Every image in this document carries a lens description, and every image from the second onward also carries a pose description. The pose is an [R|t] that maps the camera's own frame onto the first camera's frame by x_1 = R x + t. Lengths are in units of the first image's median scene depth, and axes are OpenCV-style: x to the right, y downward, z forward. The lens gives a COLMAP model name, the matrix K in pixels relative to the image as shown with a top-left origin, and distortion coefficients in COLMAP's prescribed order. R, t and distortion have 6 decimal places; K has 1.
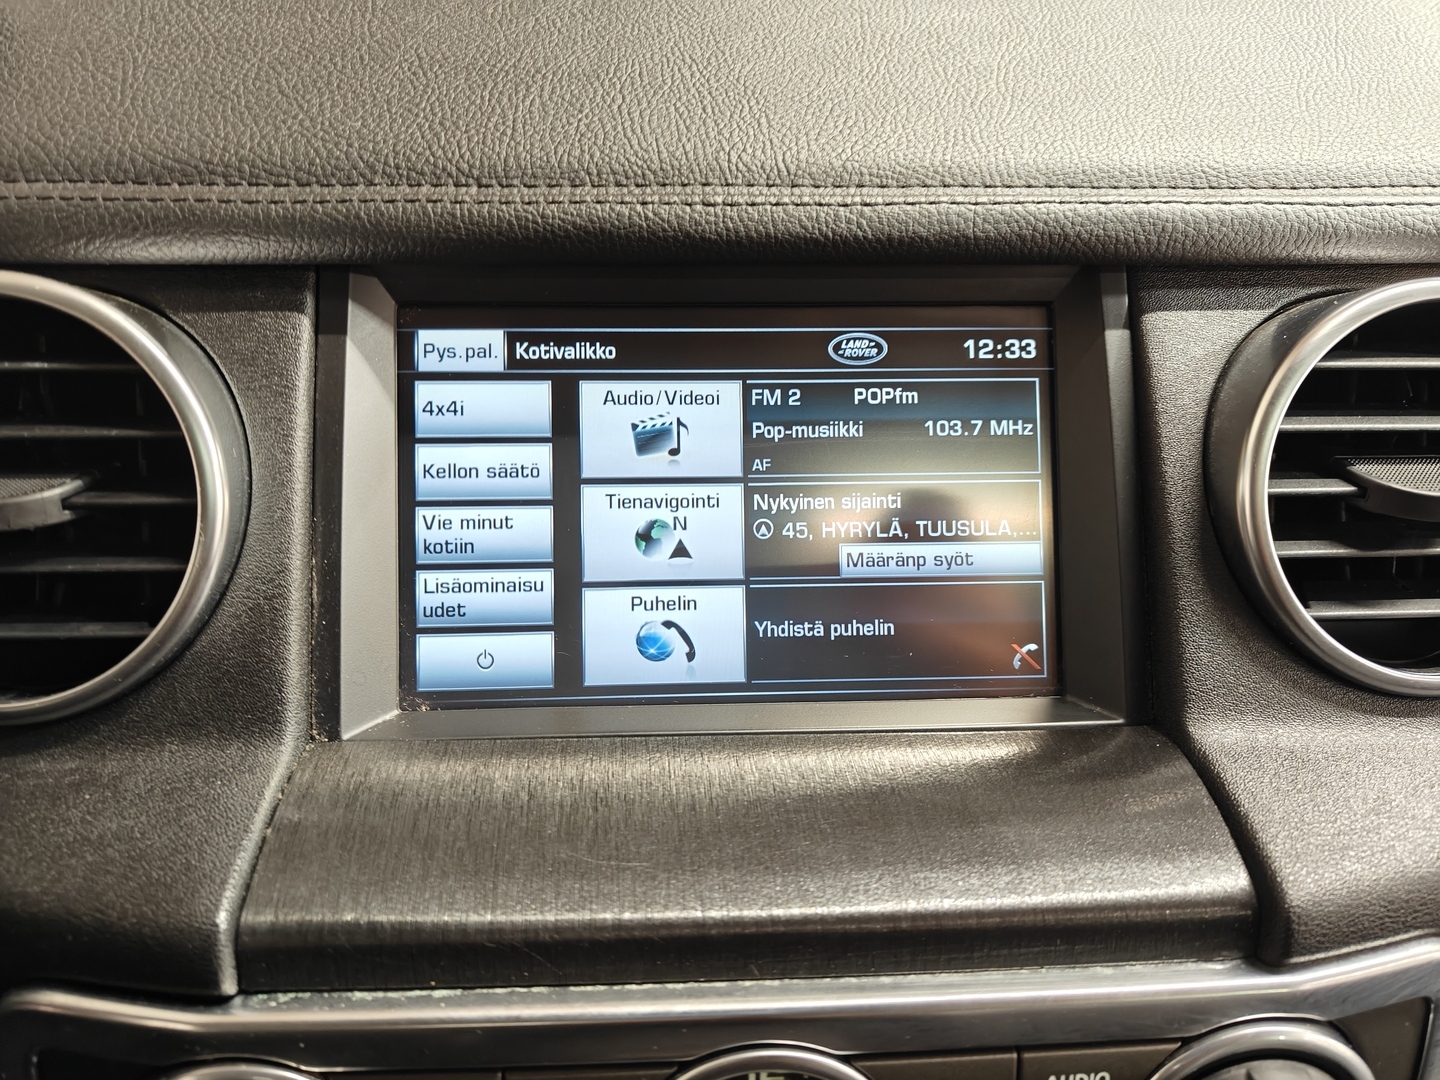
lens RADIAL K [[1090.8, 0, 726.2], [0, 1090.8, 519.4], [0, 0, 1]] dist [-0.026626, -0.004151]
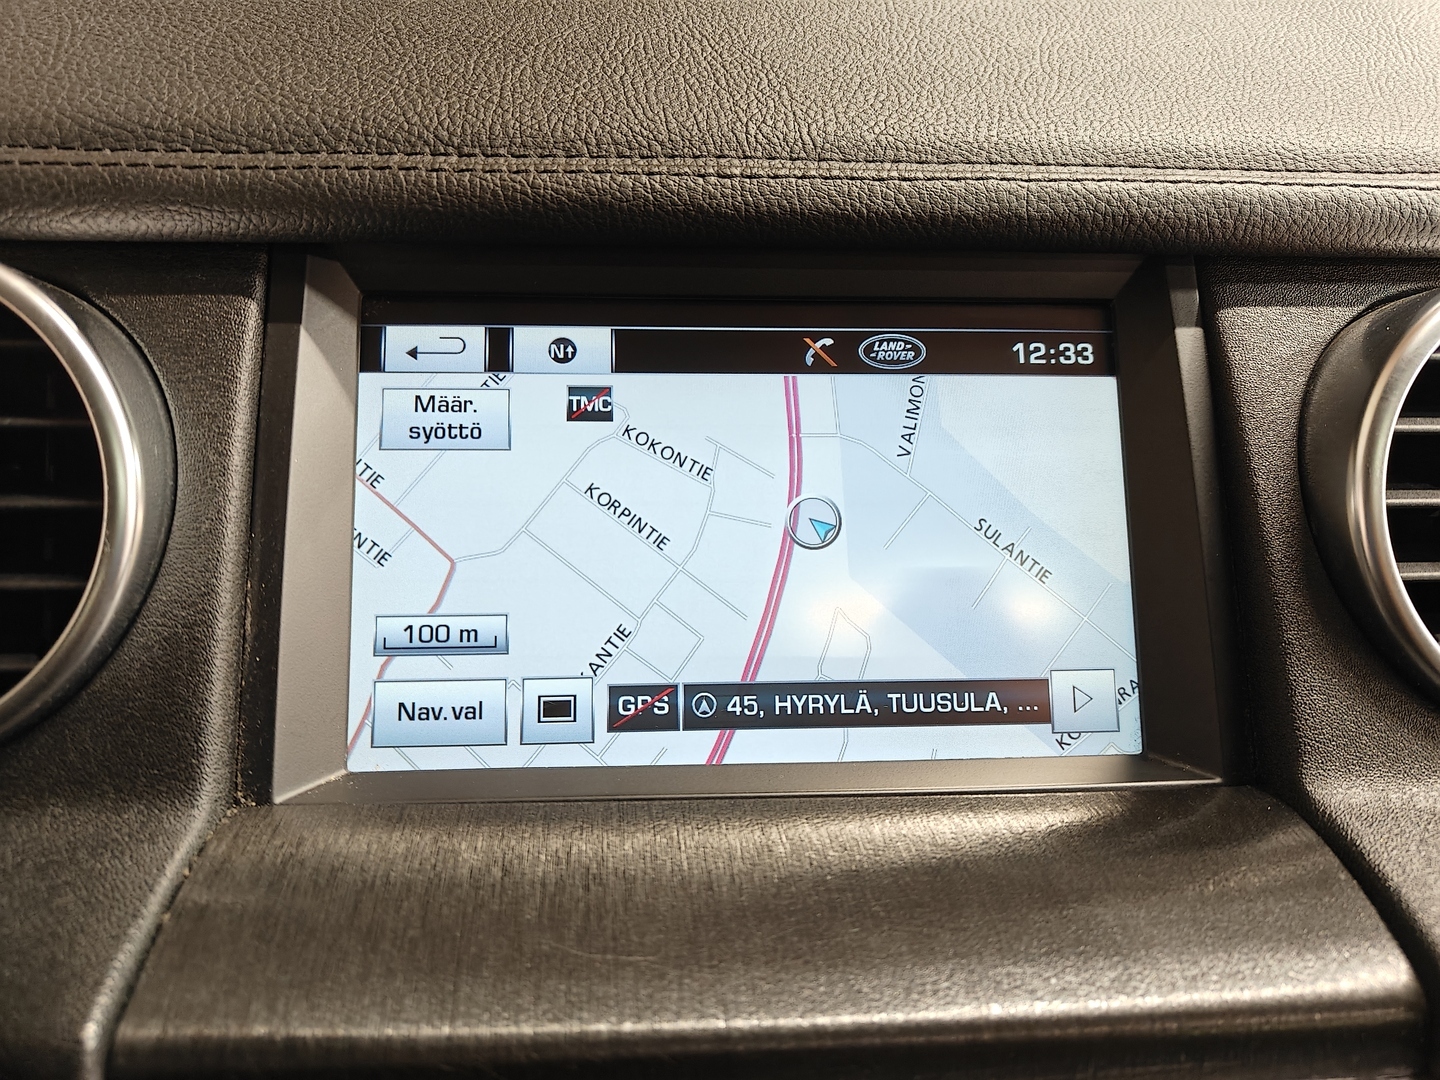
lens RADIAL K [[1034.3, 0, 720.0], [0, 1034.3, 540.0], [0, 0, 1]] dist [-0.022895, 0.000038]
pose [[0.999880, 0.000844, 0.015457, -0.032565], [0.000643, 0.995391, -0.095897, 0.079904], [-0.015467, 0.095895, 0.995271, 0.210678]]
